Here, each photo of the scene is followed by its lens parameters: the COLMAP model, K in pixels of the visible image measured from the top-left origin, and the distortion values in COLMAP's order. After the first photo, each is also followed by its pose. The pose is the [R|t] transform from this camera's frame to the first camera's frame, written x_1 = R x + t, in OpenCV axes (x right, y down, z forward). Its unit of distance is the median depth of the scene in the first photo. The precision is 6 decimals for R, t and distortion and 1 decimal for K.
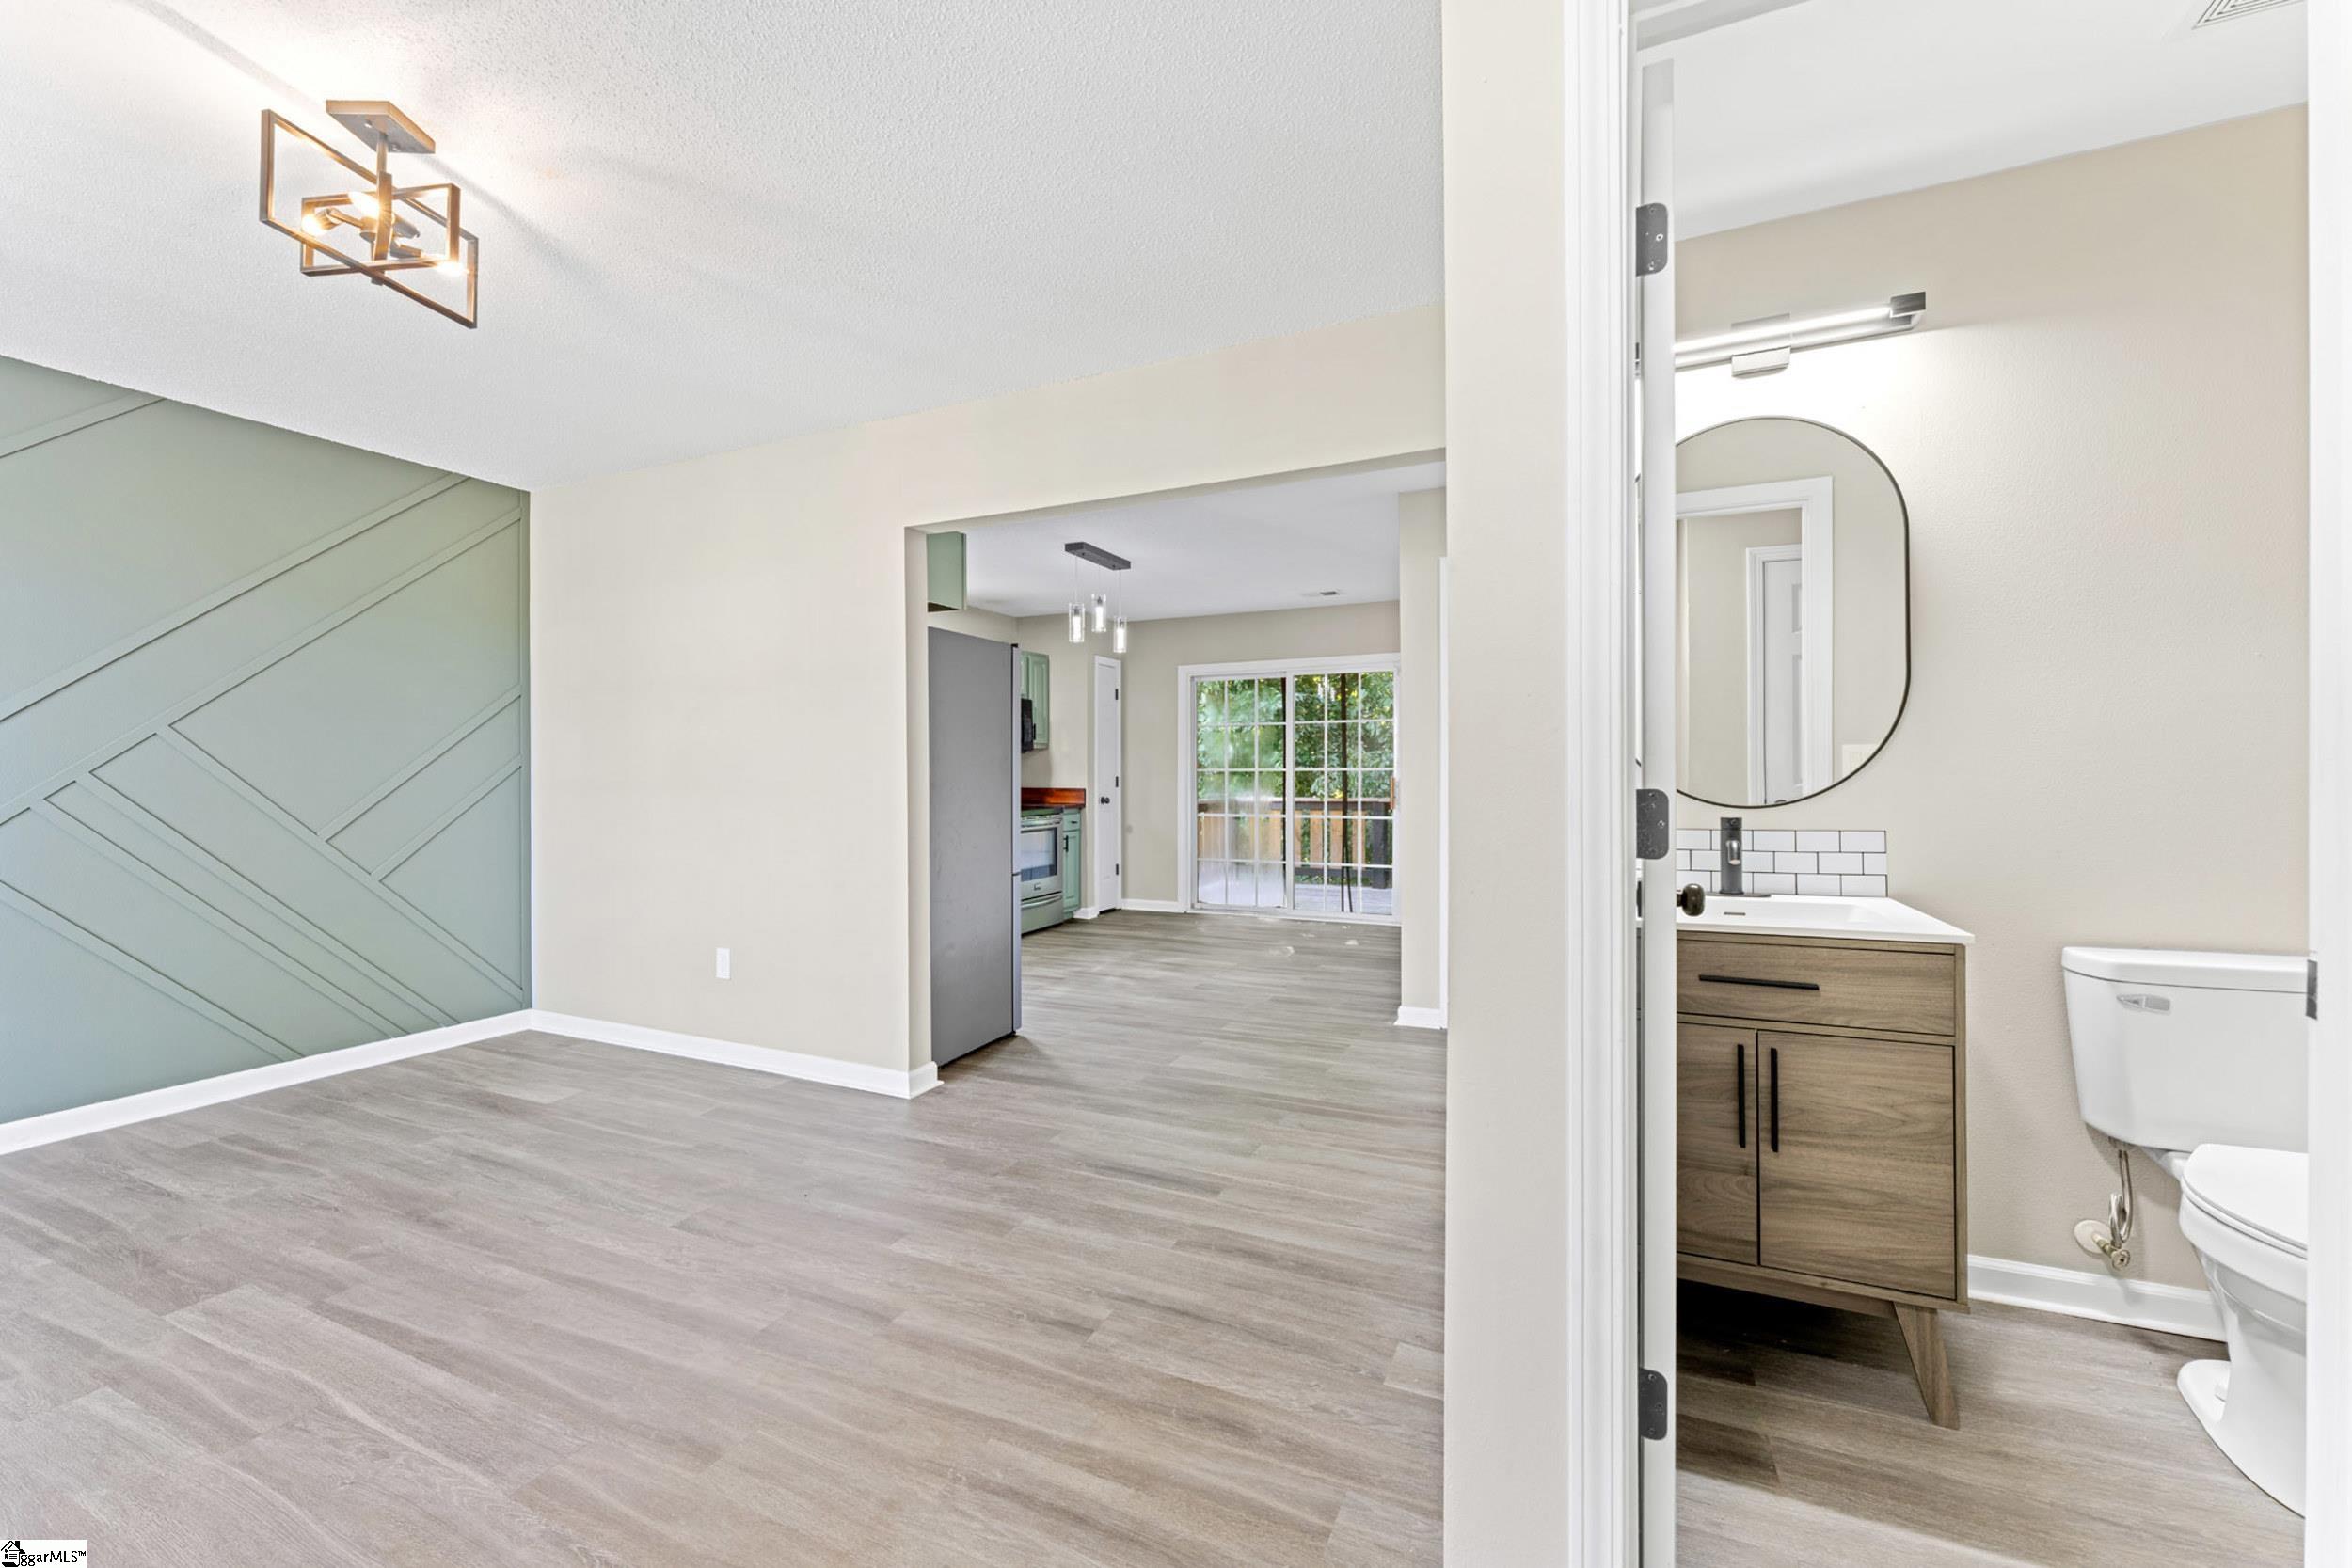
lens RADIAL K [[941.5, 0, 1167.2], [0, 941.5, 781.0], [0, 0, 1]] dist [-0.002228, -0.000189]
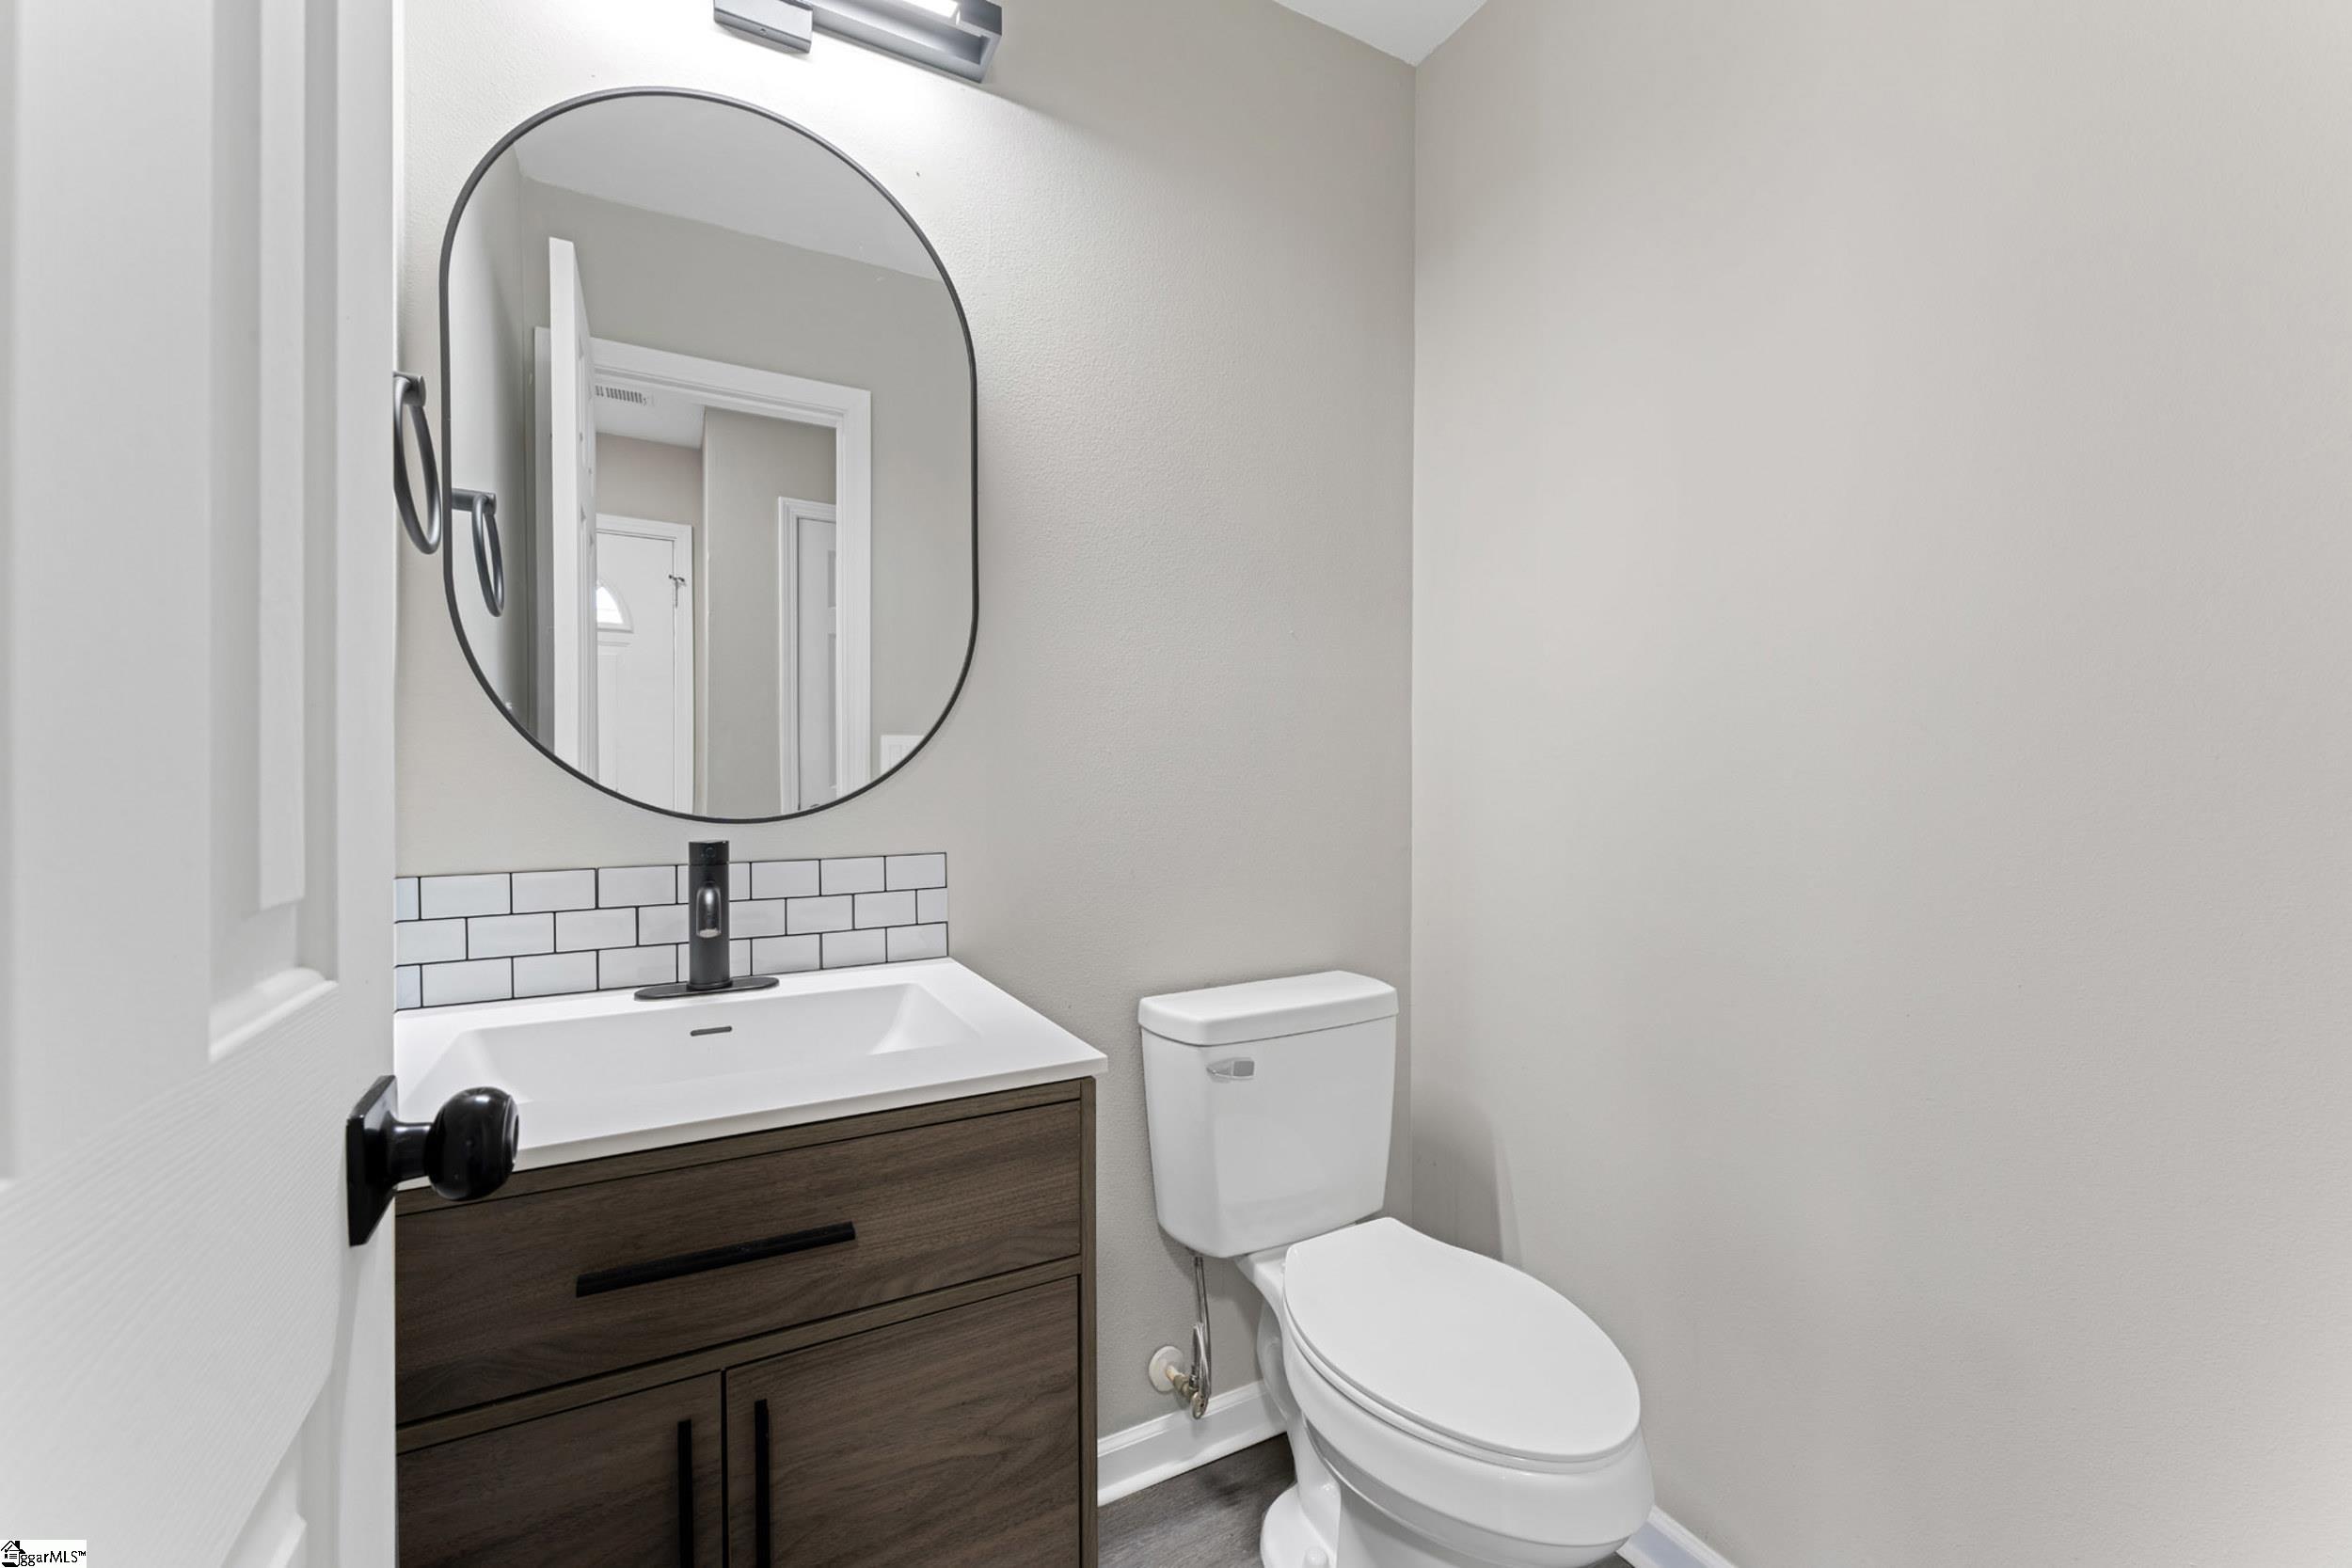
lens RADIAL K [[941.5, 0, 1175.8], [0, 941.5, 788.0], [0, 0, 1]] dist [-0.002228, -0.000189]
pose [[0.593790, 0.000316, 0.804620, 0.388337], [-0.001162, 0.999999, 0.000464, 0.009820], [-0.804619, -0.001211, 0.593790, 0.560939]]
